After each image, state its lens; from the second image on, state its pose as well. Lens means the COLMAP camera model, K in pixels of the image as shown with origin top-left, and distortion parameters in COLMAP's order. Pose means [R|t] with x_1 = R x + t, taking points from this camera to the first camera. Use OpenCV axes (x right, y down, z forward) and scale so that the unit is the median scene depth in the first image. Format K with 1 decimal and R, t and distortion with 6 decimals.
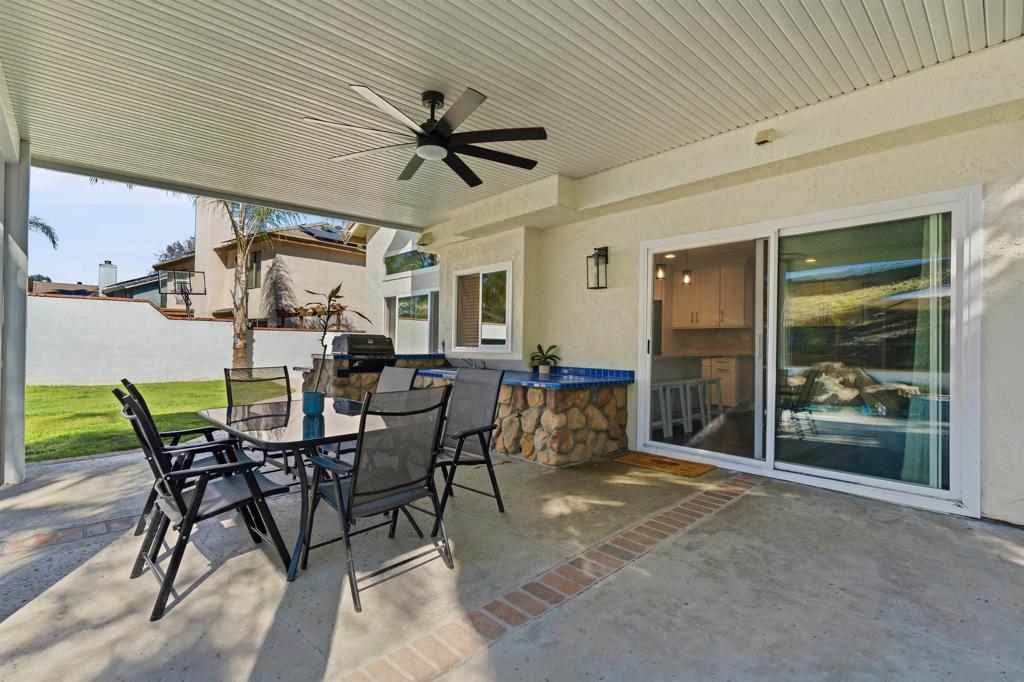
lens RADIAL K [[470.4, 0, 508.0], [0, 470.4, 341.4], [0, 0, 1]] dist [-0.001567, -0.000293]
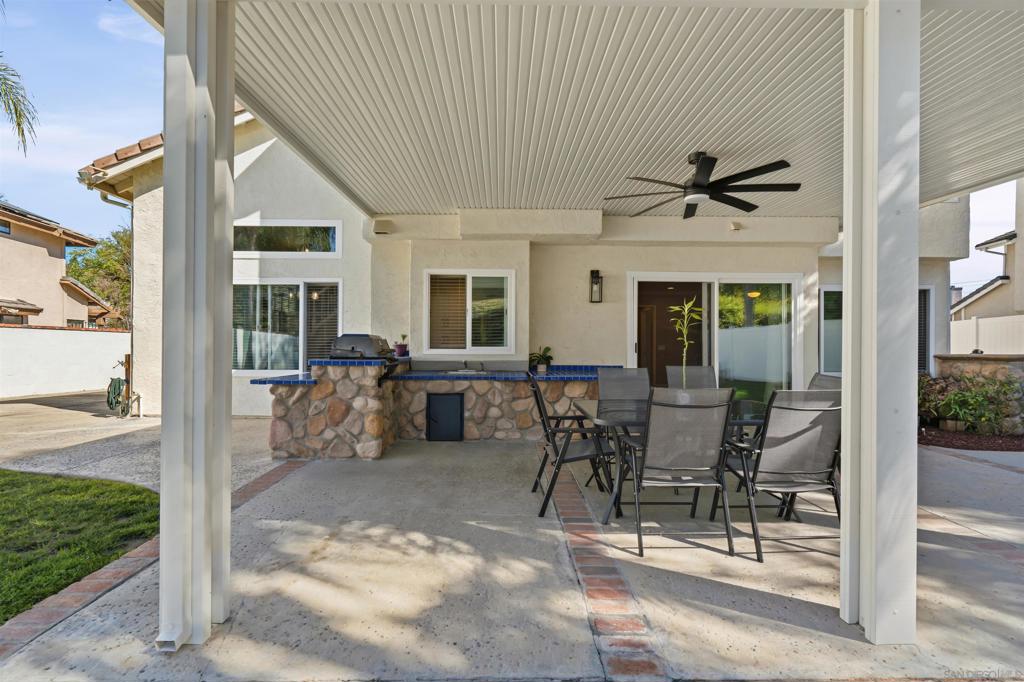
lens RADIAL K [[470.4, 0, 507.3], [0, 470.4, 342.2], [0, 0, 1]] dist [-0.001567, -0.000293]
pose [[0.671803, 0.007270, 0.740694, -0.937359], [-0.003323, 0.999971, -0.006801, 0.004886], [-0.740723, 0.002108, 0.671808, 0.331094]]
